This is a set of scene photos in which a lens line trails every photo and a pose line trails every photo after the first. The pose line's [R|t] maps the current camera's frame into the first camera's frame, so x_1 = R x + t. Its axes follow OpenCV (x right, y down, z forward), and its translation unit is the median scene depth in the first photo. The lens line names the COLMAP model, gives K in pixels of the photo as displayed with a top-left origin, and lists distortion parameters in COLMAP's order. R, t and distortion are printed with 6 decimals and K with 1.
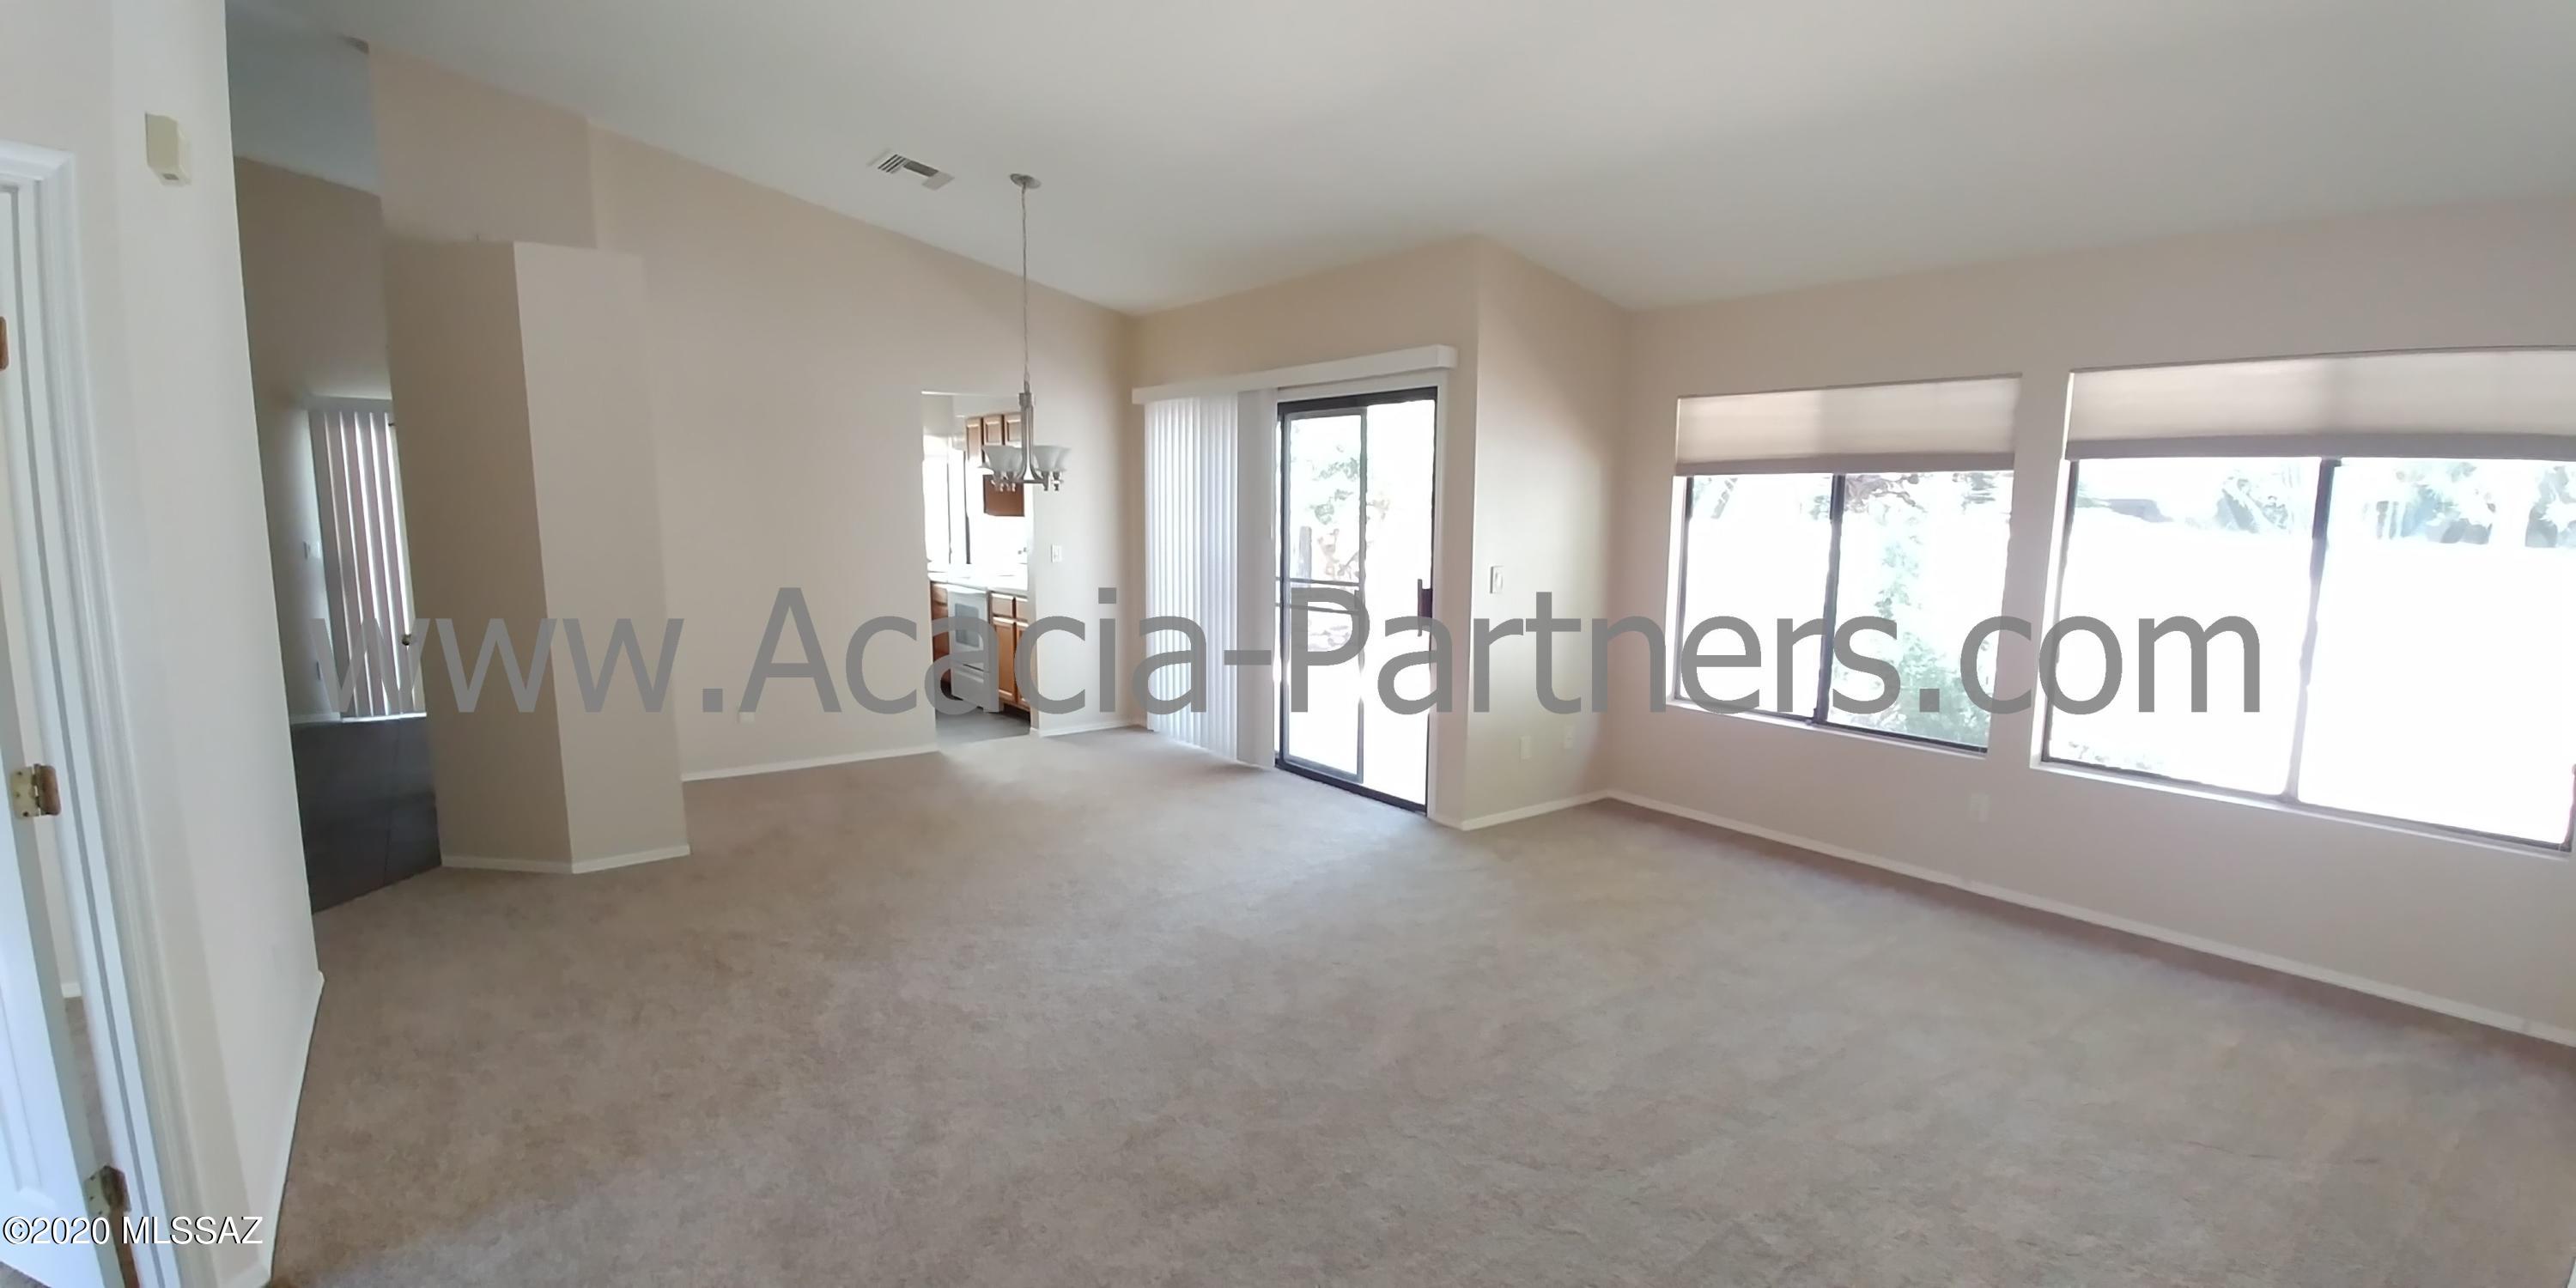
lens RADIAL K [[1062.6, 0, 1196.7], [0, 1062.6, 644.9], [0, 0, 1]] dist [-0.003065, 0.000206]
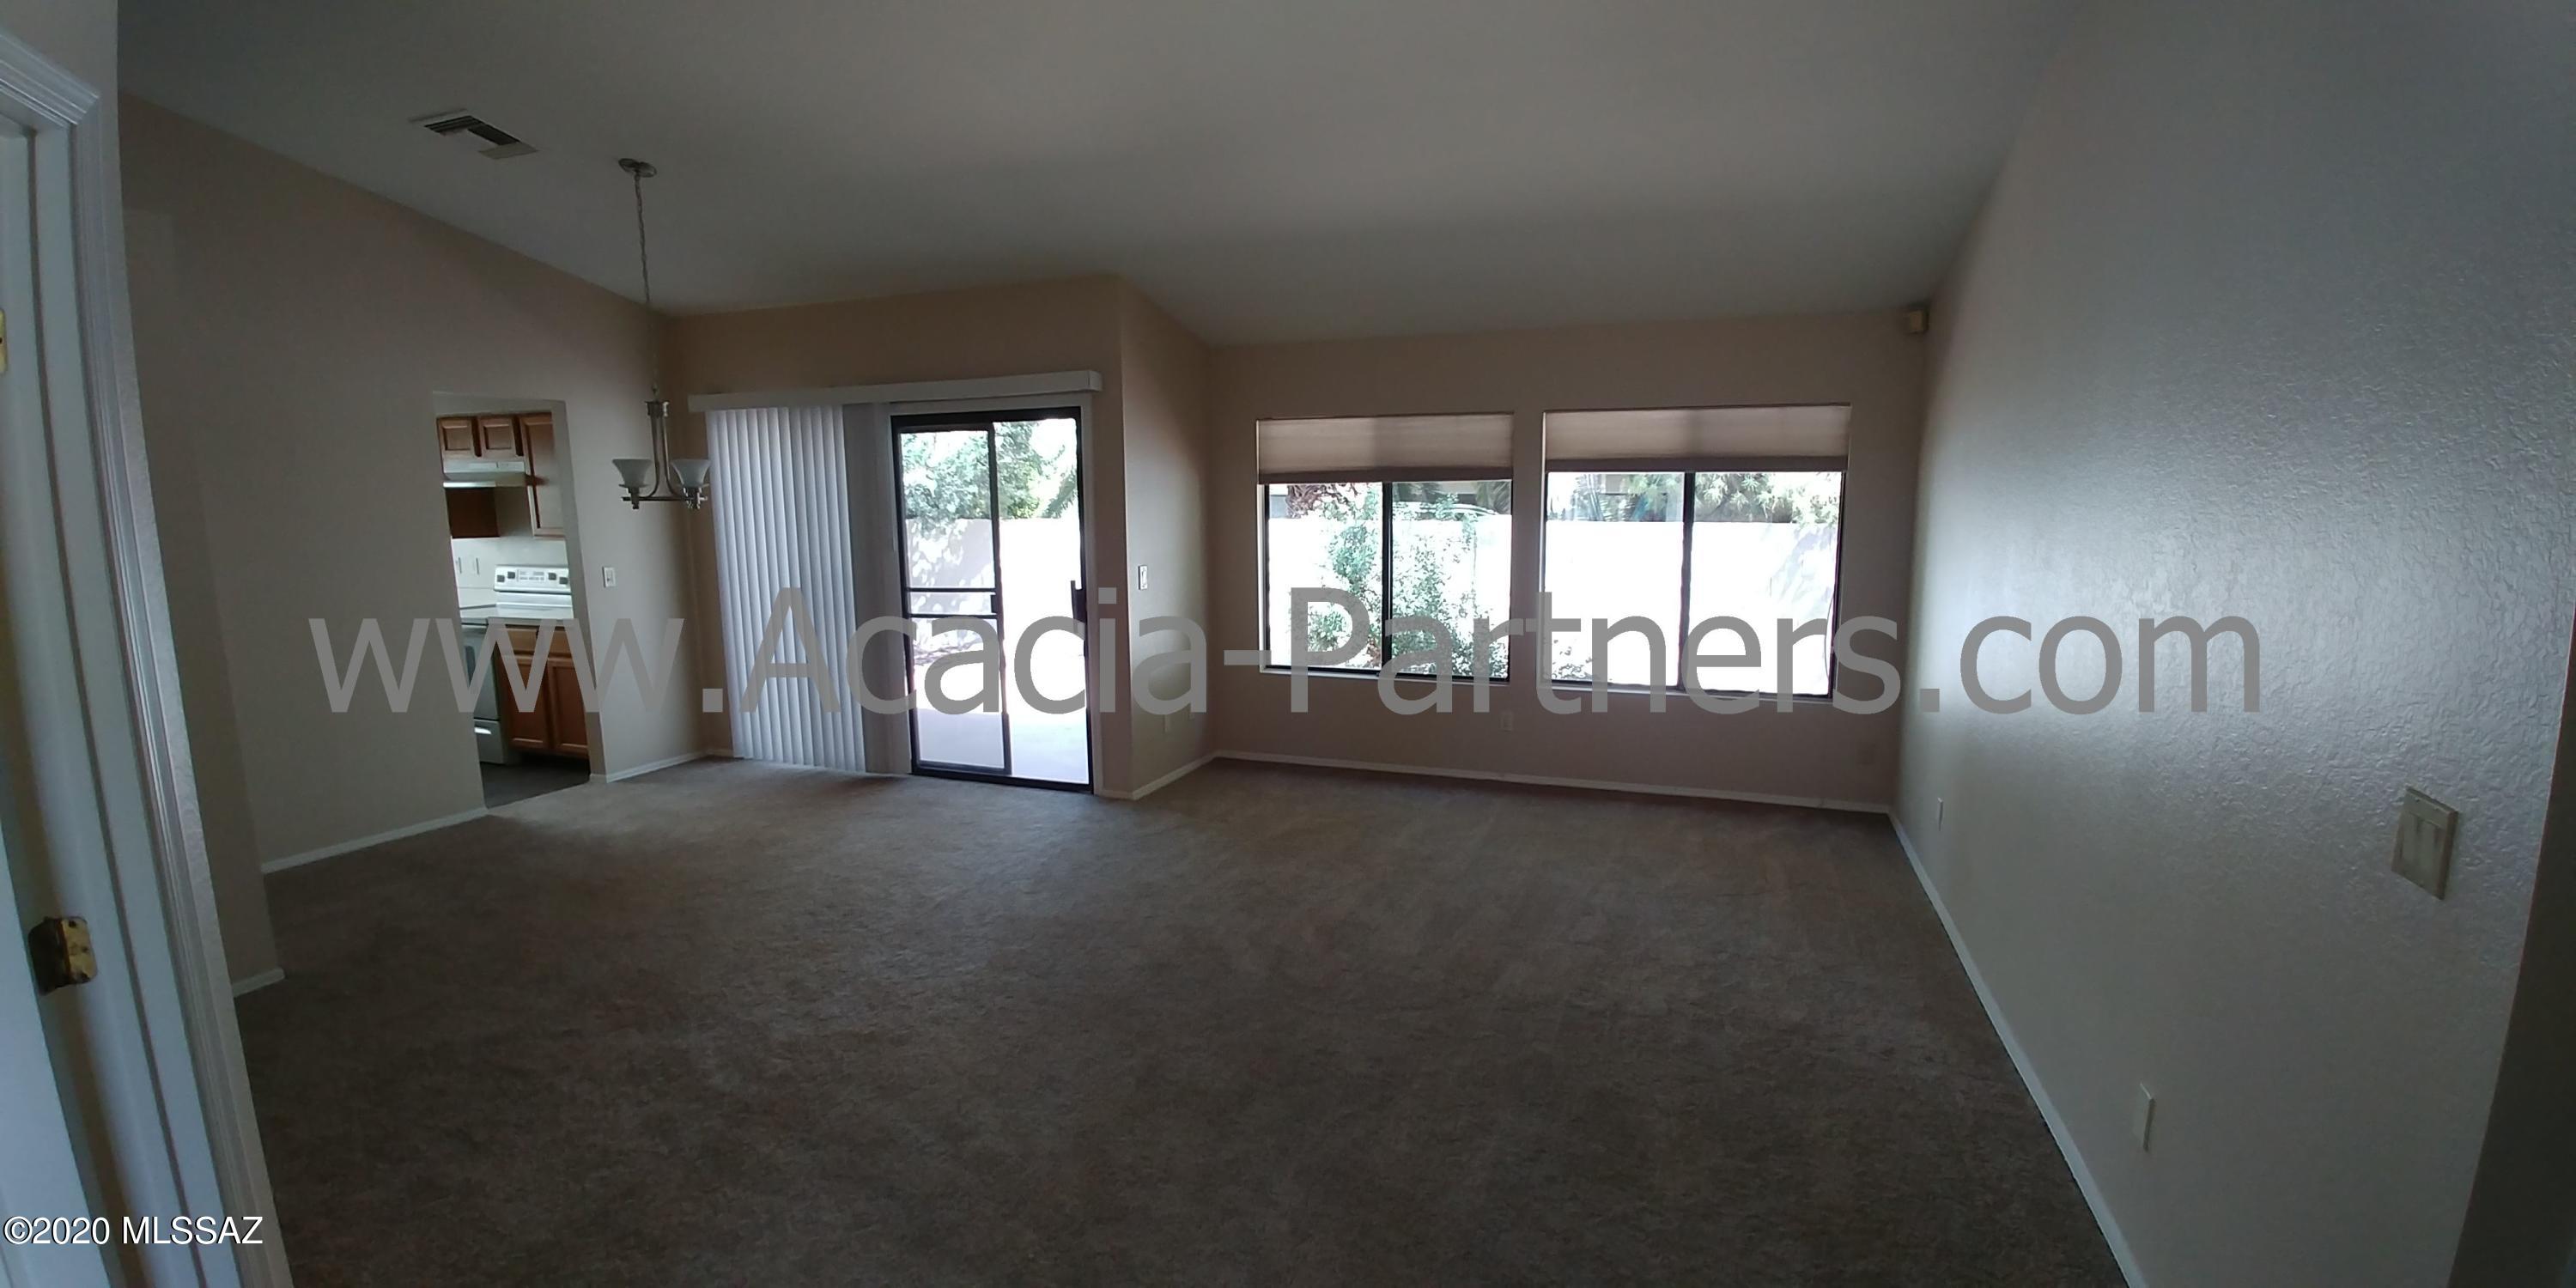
lens RADIAL K [[1032.7, 0, 1202.3], [0, 1032.7, 648.5], [0, 0, 1]] dist [0.000266, 0.000228]
pose [[0.871748, -0.085981, 0.482351, -0.190919], [0.085477, 0.996073, 0.023073, -0.004909], [-0.482441, 0.021116, 0.875674, -0.003323]]
